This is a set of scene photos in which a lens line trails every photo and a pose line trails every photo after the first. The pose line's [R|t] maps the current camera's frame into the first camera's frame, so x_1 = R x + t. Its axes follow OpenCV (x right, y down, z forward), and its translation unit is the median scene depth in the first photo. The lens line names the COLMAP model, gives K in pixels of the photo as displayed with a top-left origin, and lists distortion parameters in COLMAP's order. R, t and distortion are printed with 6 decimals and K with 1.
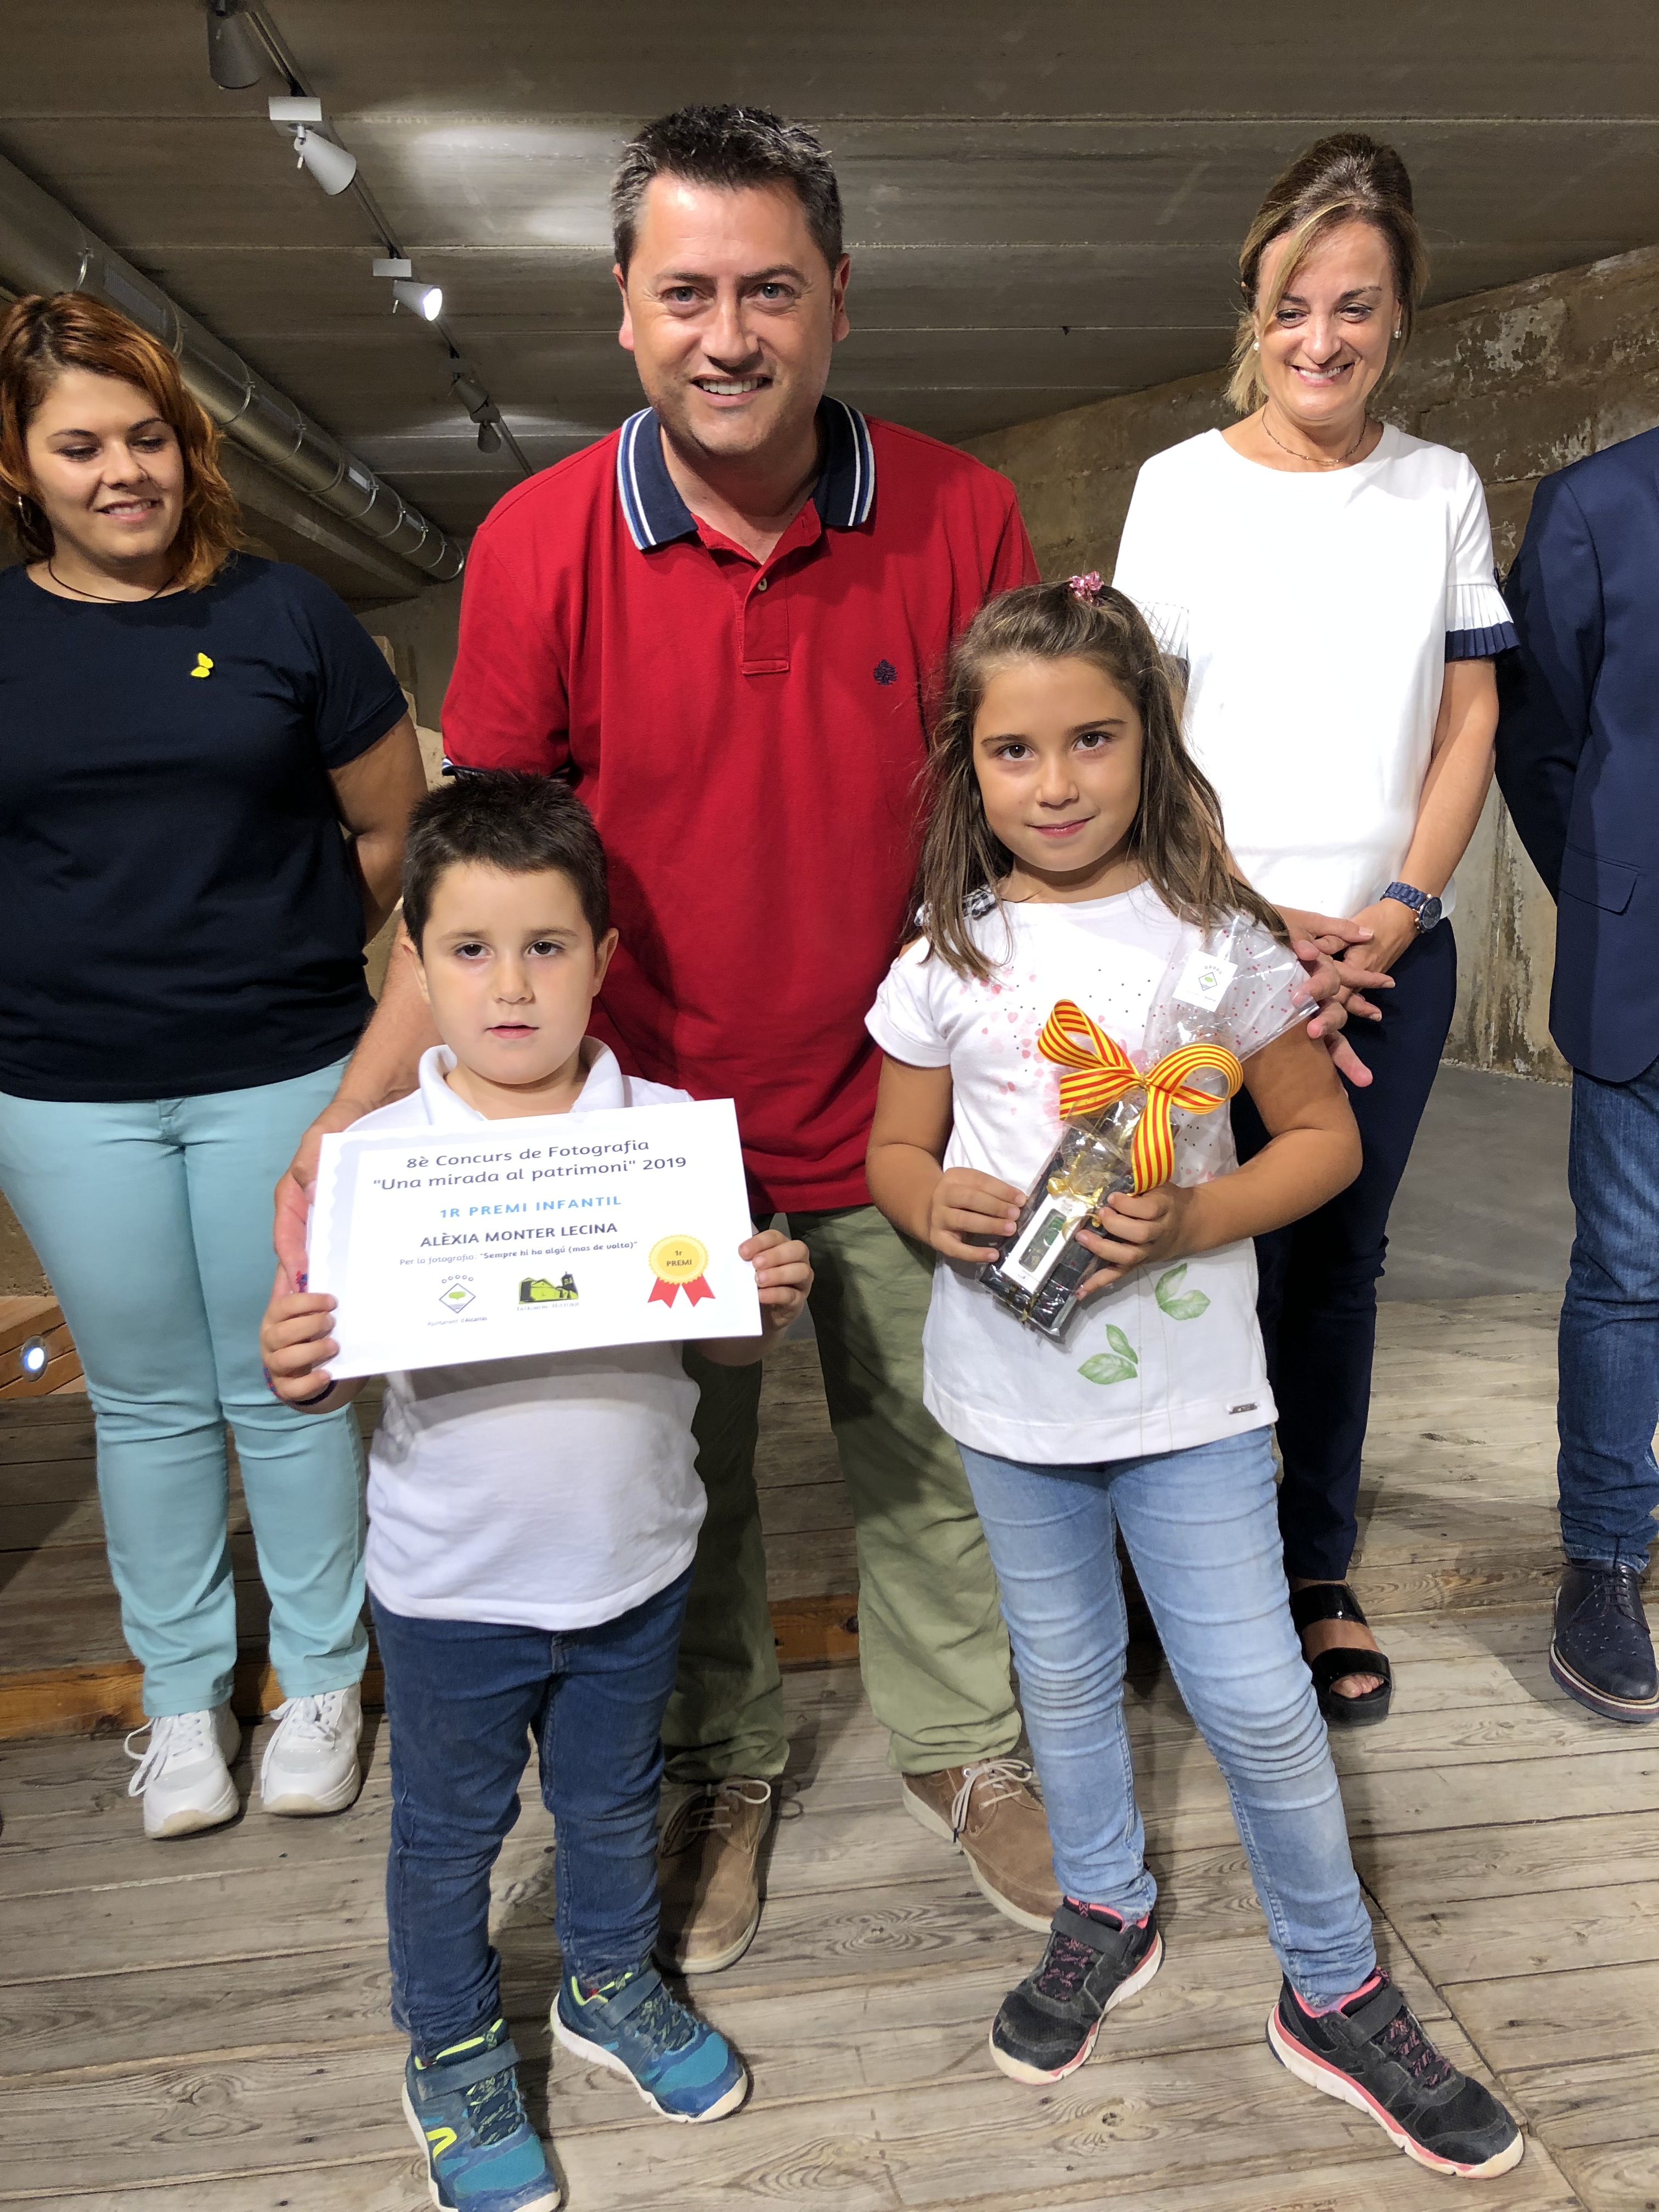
lens RADIAL K [[1796.4, 0, 842.2], [0, 1796.4, 1081.7], [0, 0, 1]] dist [0.011081, -0.004119]
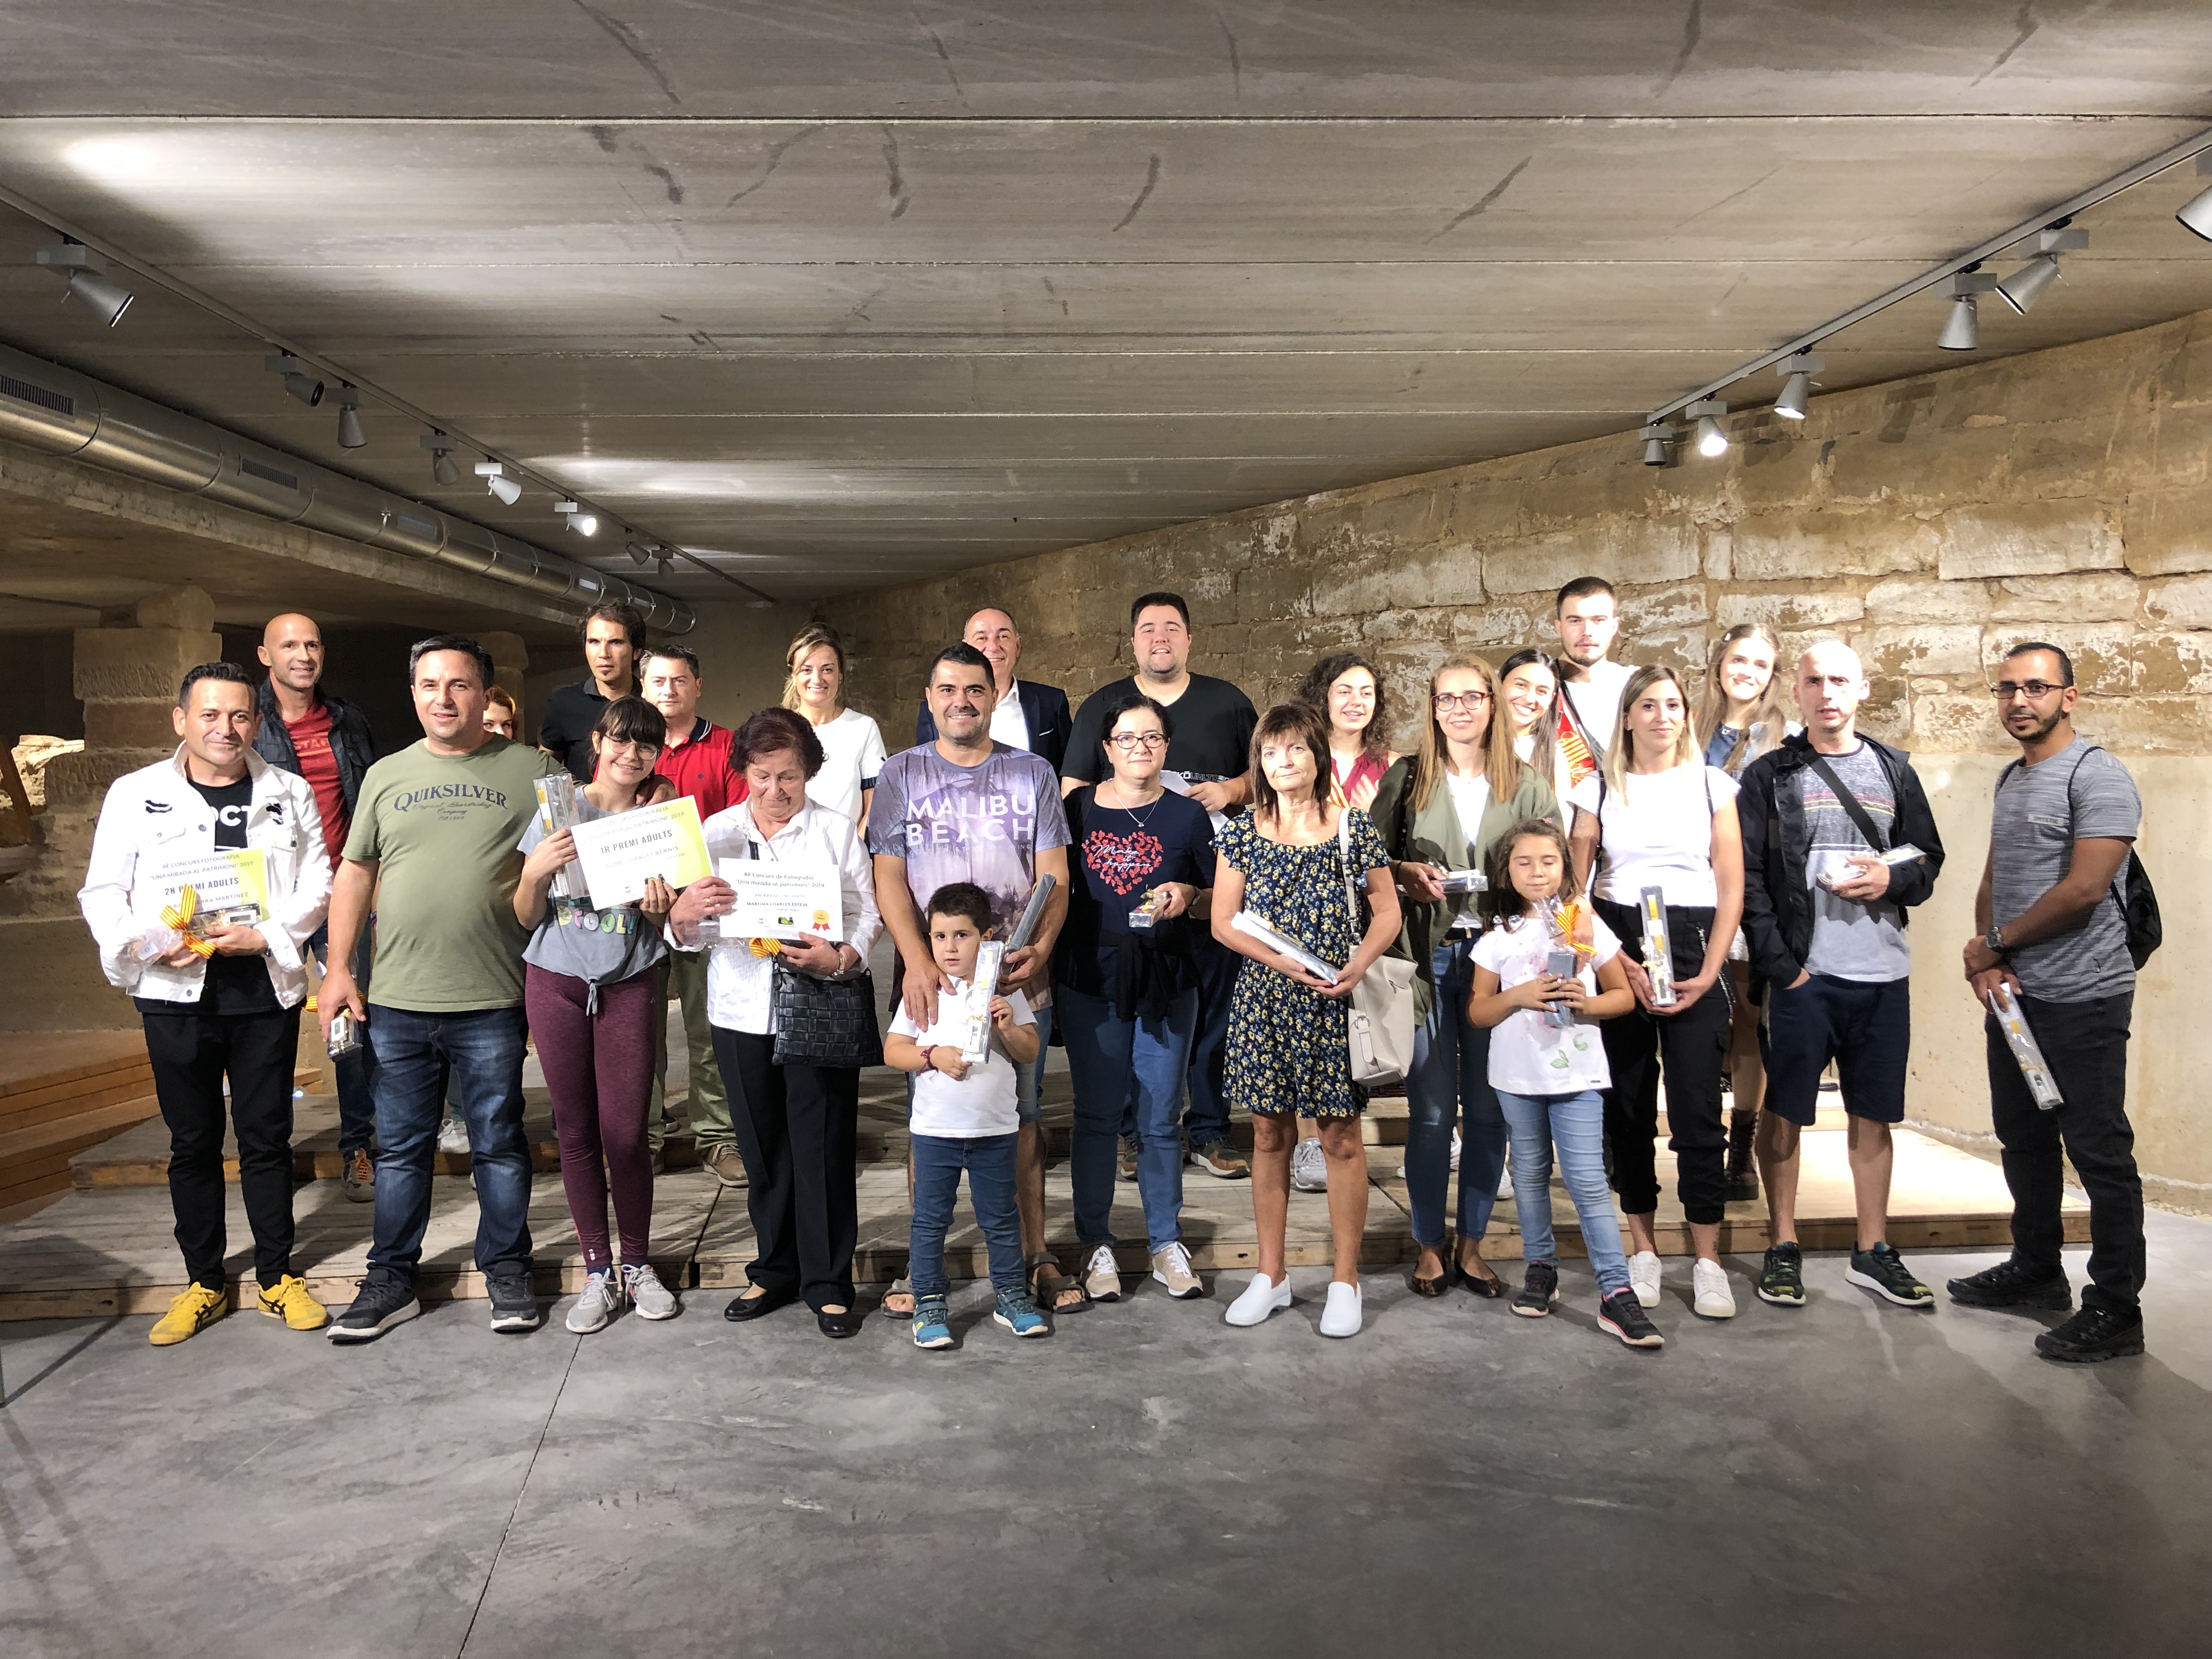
lens RADIAL K [[1796.4, 0, 1093.8], [0, 1796.4, 797.5], [0, 0, 1]] dist [0.011081, -0.004119]
pose [[0.999044, 0.012868, -0.041775, 0.349401], [-0.018979, 0.988602, -0.149353, 0.071797], [0.039377, 0.150003, 0.987901, -0.675029]]
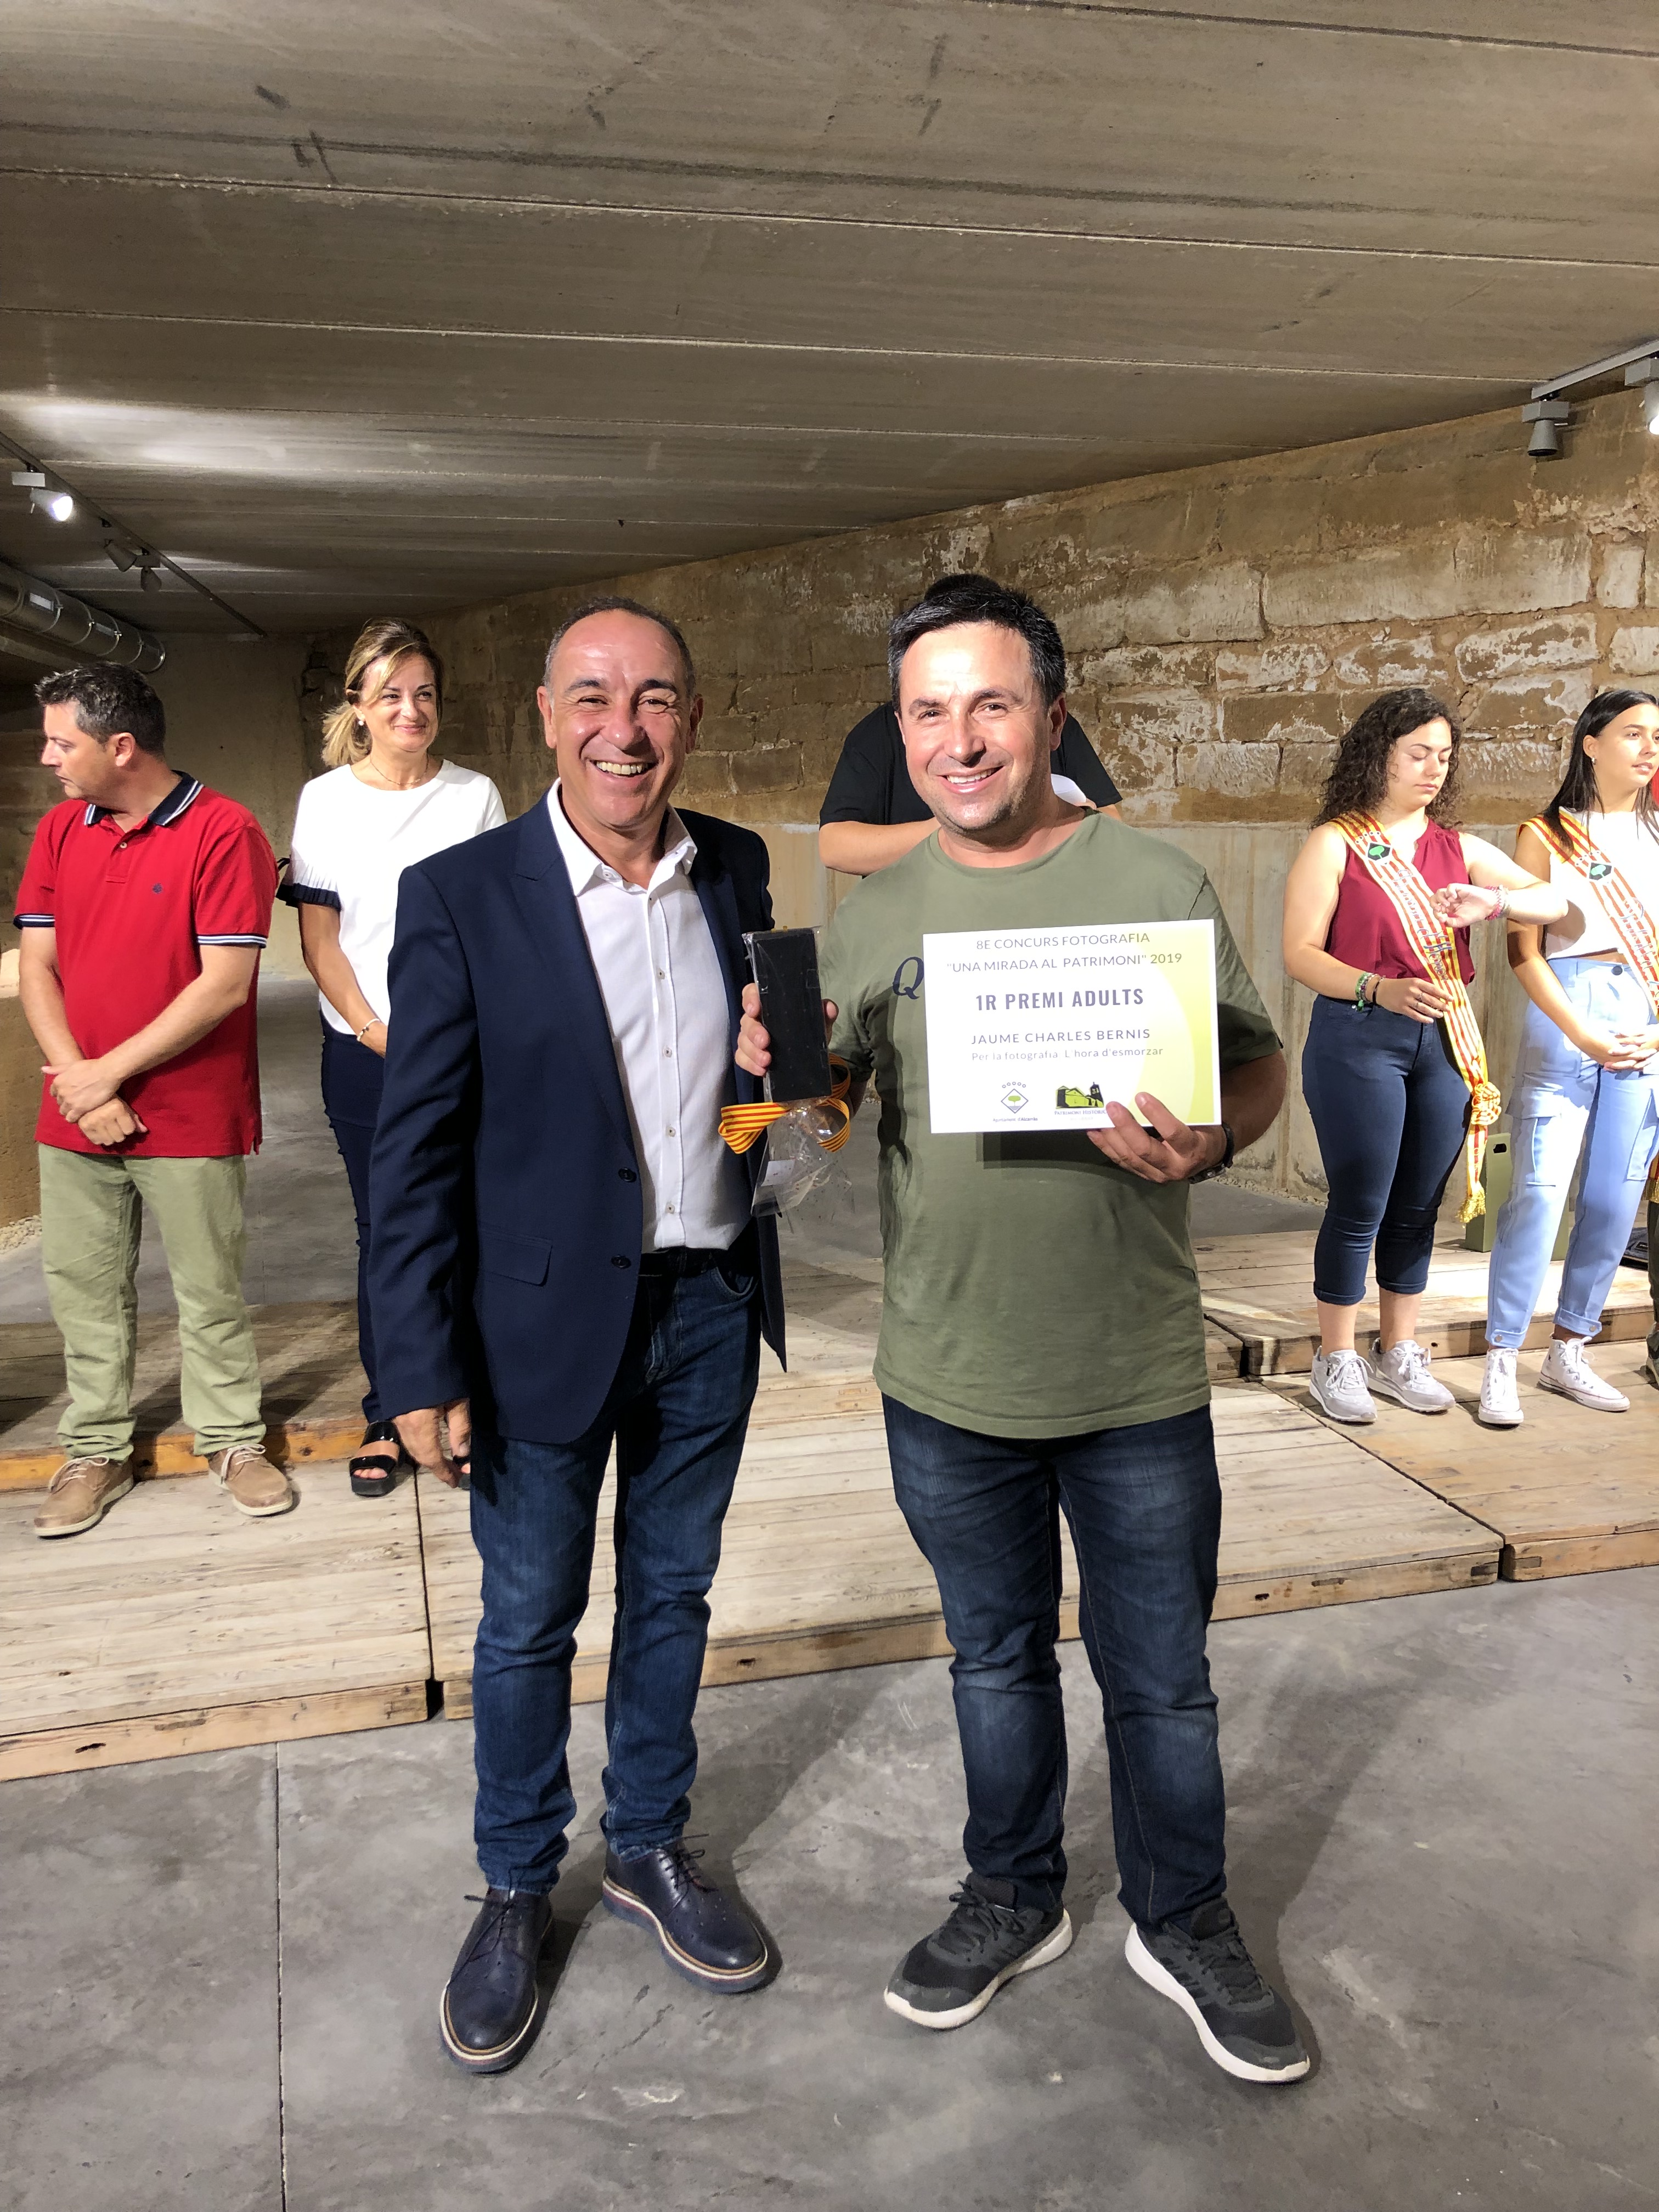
lens RADIAL K [[1796.4, 0, 848.2], [0, 1796.4, 1086.9], [0, 0, 1]] dist [0.011081, -0.004119]
pose [[0.992436, 0.000050, 0.122759, 0.170062], [0.003223, 0.999644, -0.026467, 0.004519], [-0.122717, 0.026663, 0.992083, -0.316232]]
